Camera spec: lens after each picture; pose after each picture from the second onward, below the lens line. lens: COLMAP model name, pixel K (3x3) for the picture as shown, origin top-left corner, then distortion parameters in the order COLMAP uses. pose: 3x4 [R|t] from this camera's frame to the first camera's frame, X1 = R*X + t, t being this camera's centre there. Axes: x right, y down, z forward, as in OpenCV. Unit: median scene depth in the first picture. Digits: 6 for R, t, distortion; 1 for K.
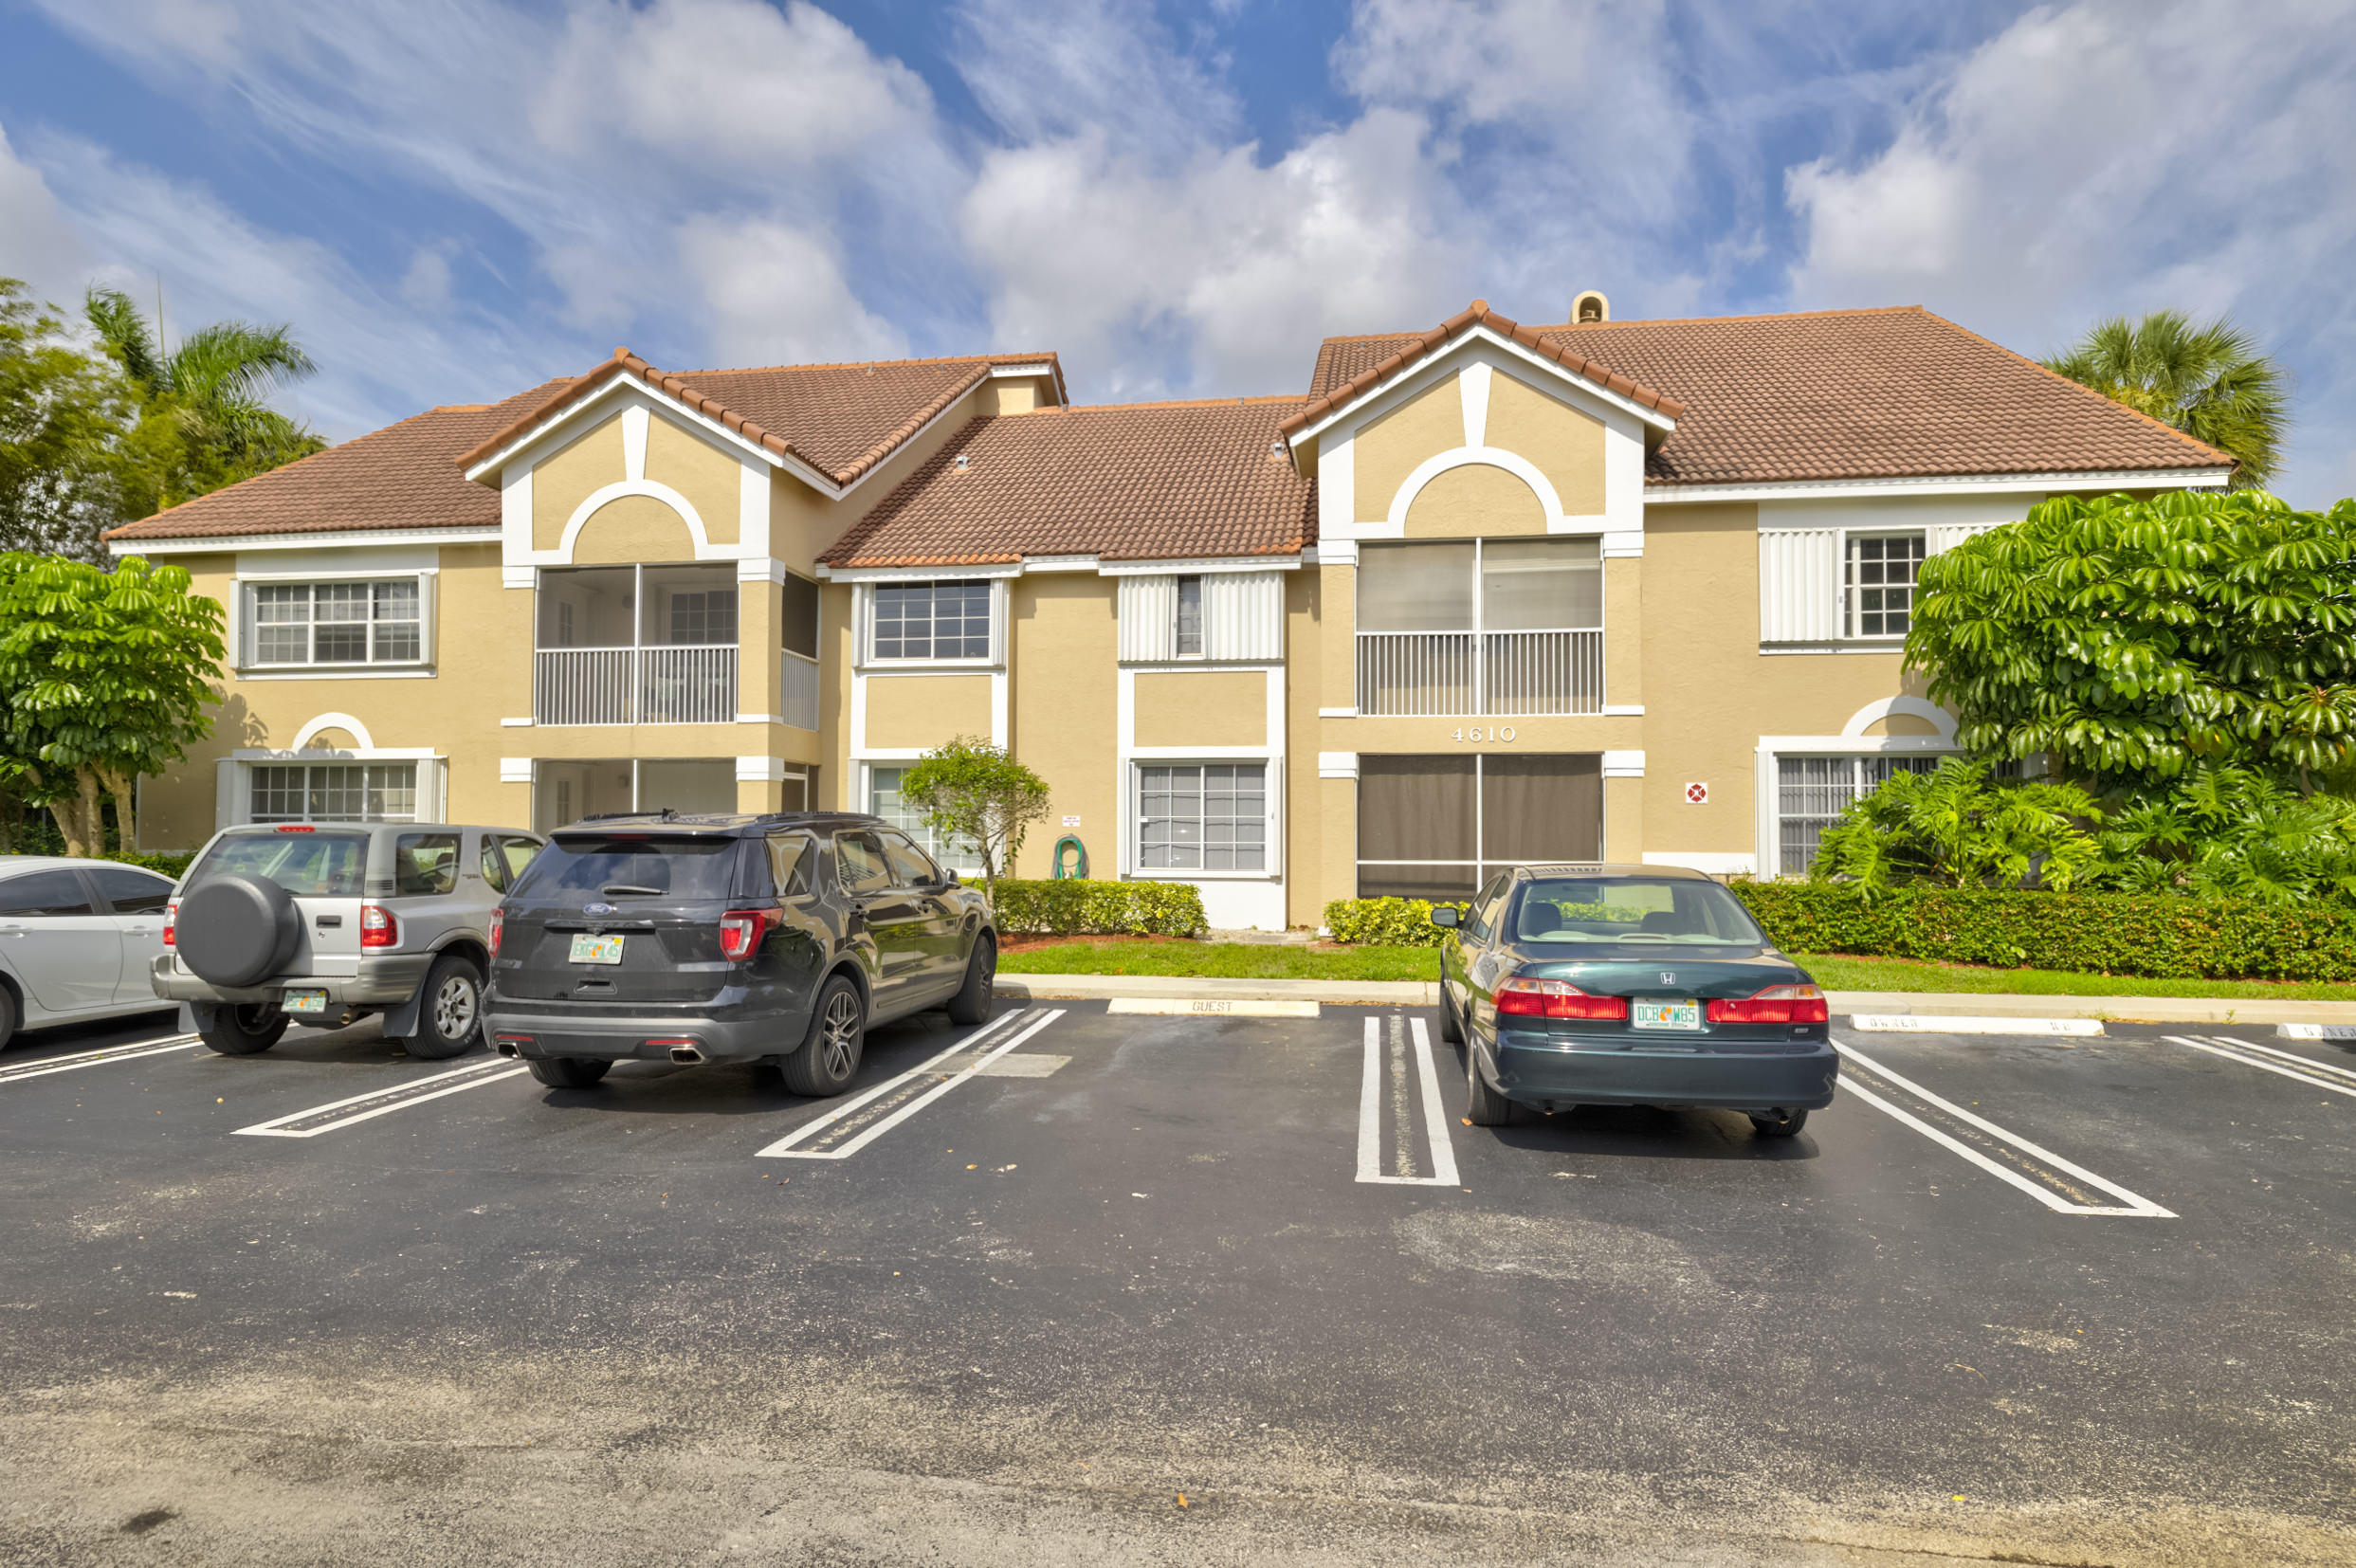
lens RADIAL K [[1342.2, 0, 1178.0], [0, 1342.2, 784.0], [0, 0, 1]] dist [-0.000092, -0.000070]
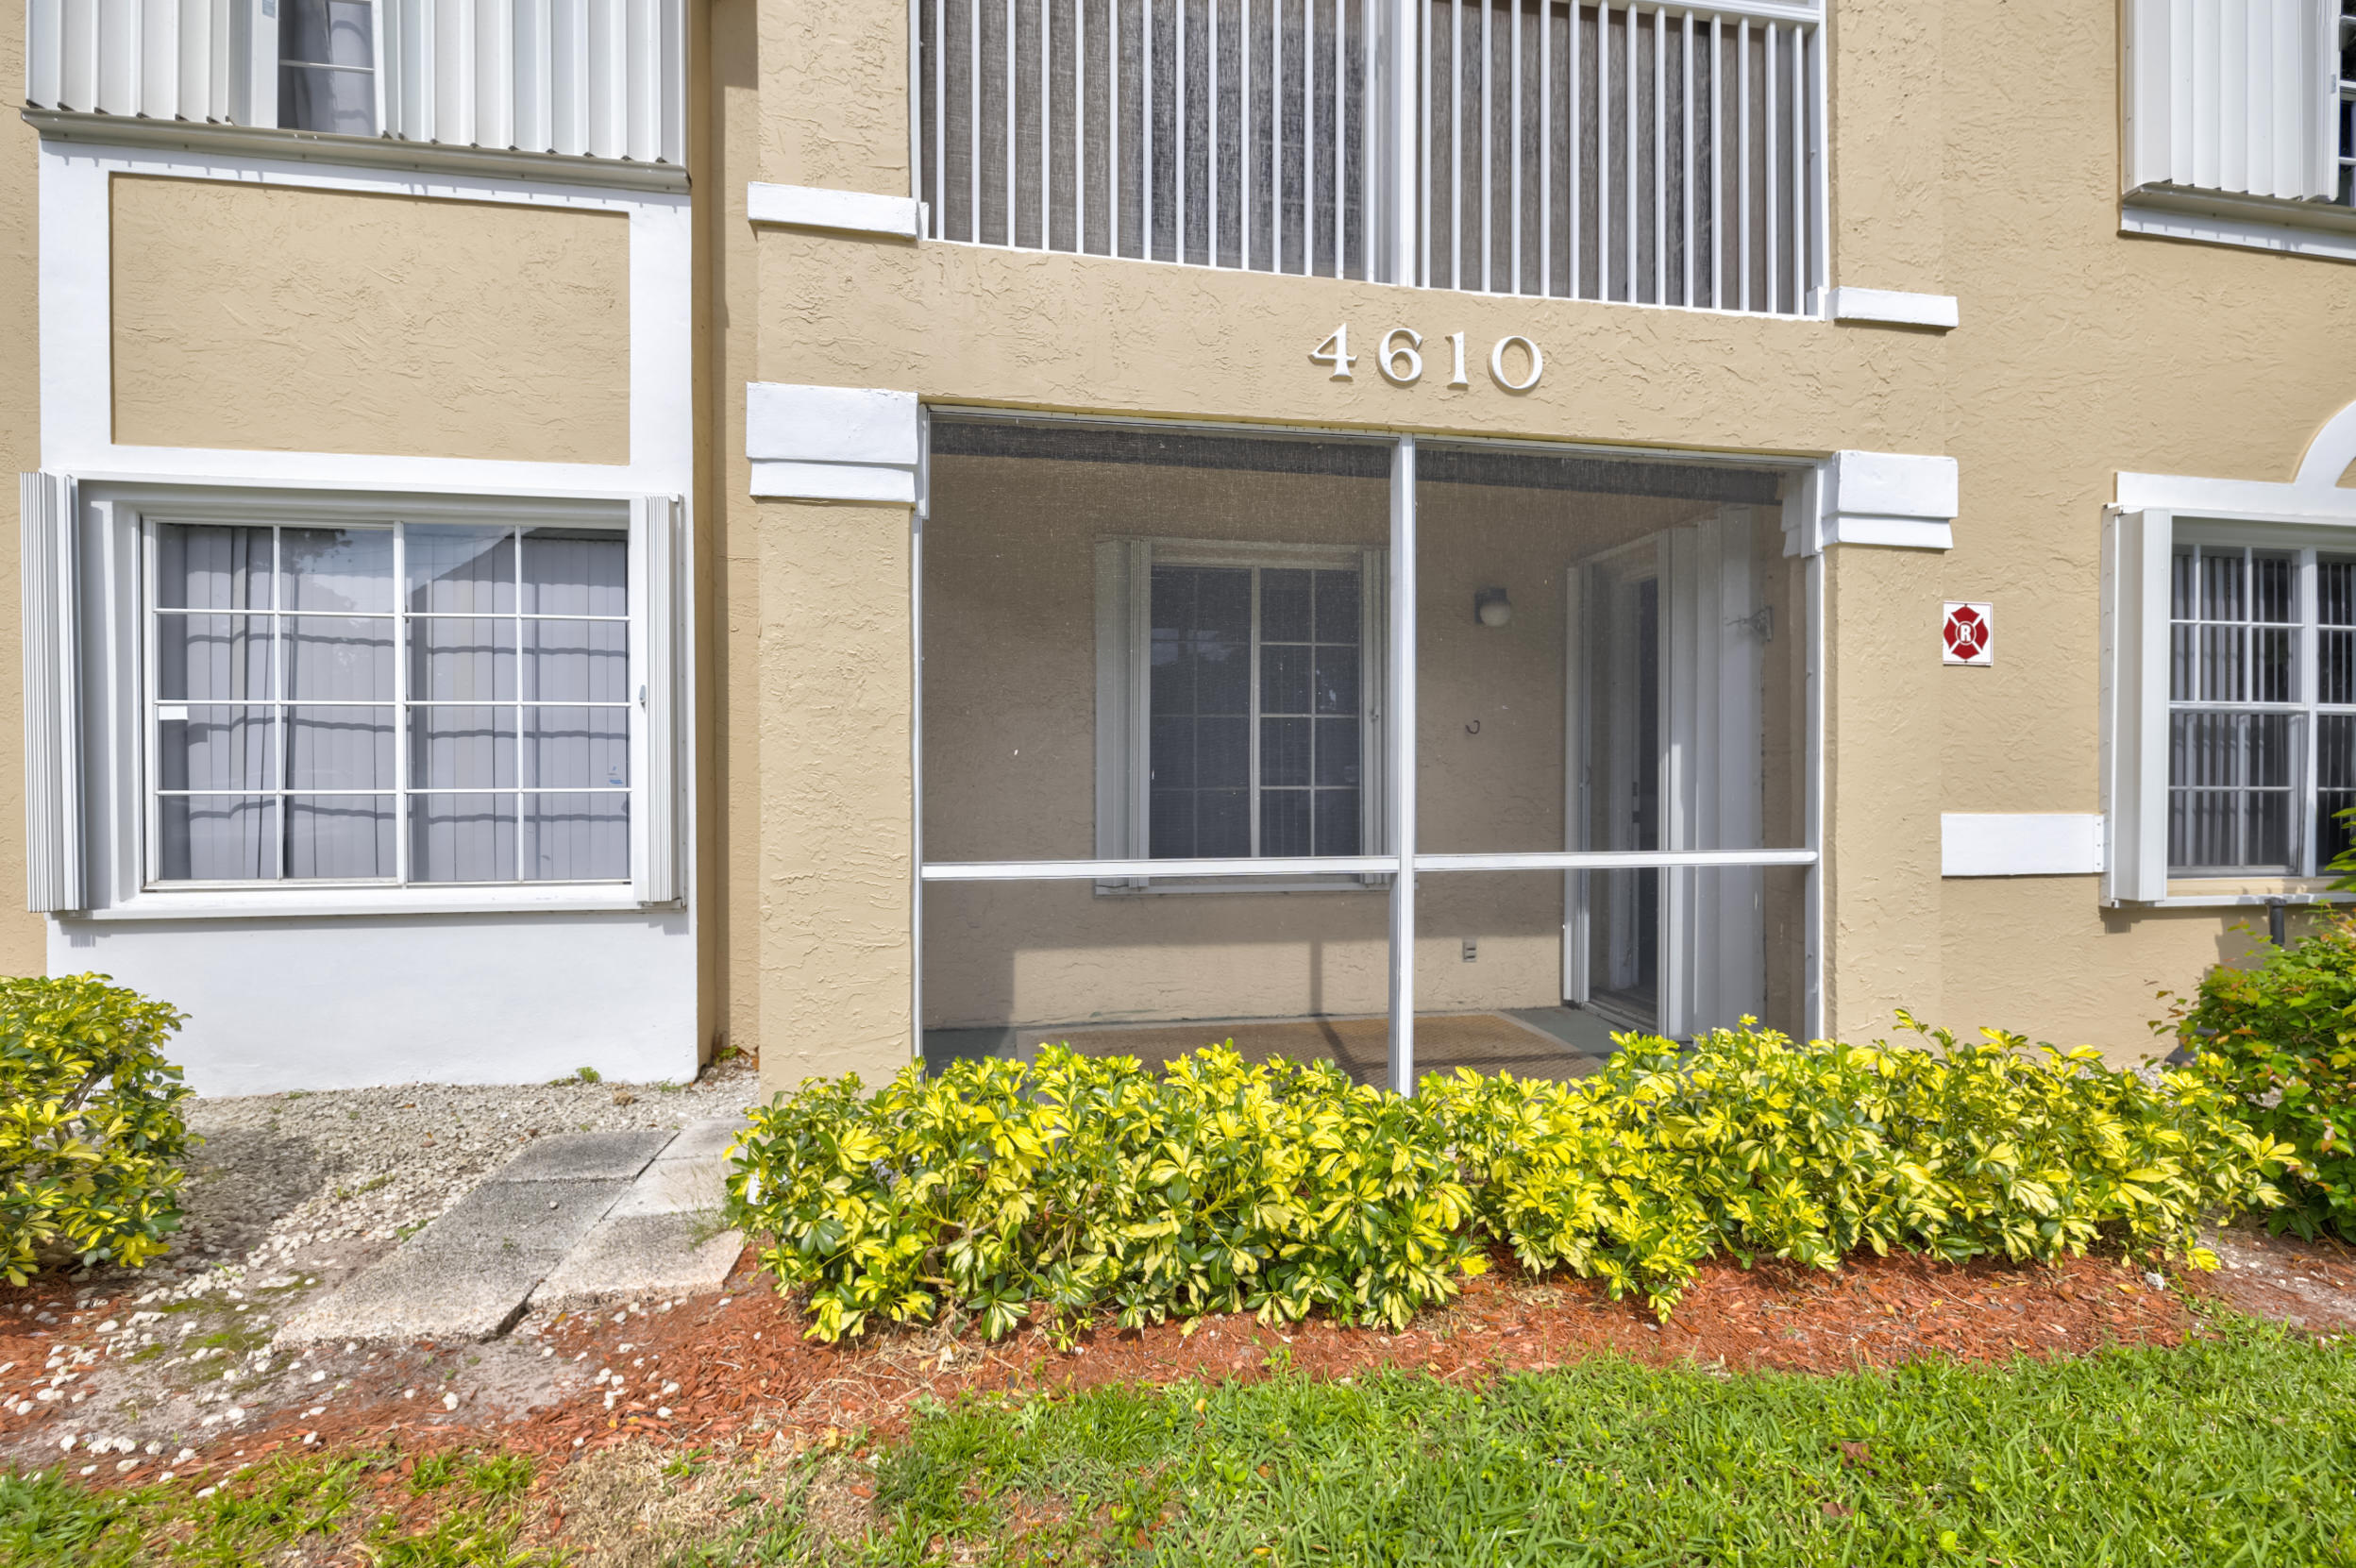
lens RADIAL K [[1048.9, 0, 1178.0], [0, 1048.9, 784.0], [0, 0, 1]] dist [-0.018440, -0.000137]
pose [[0.947301, -0.003625, 0.320323, 0.107554], [-0.006811, 0.999482, 0.031455, 0.034141], [-0.320271, -0.031979, 0.946786, 0.744765]]
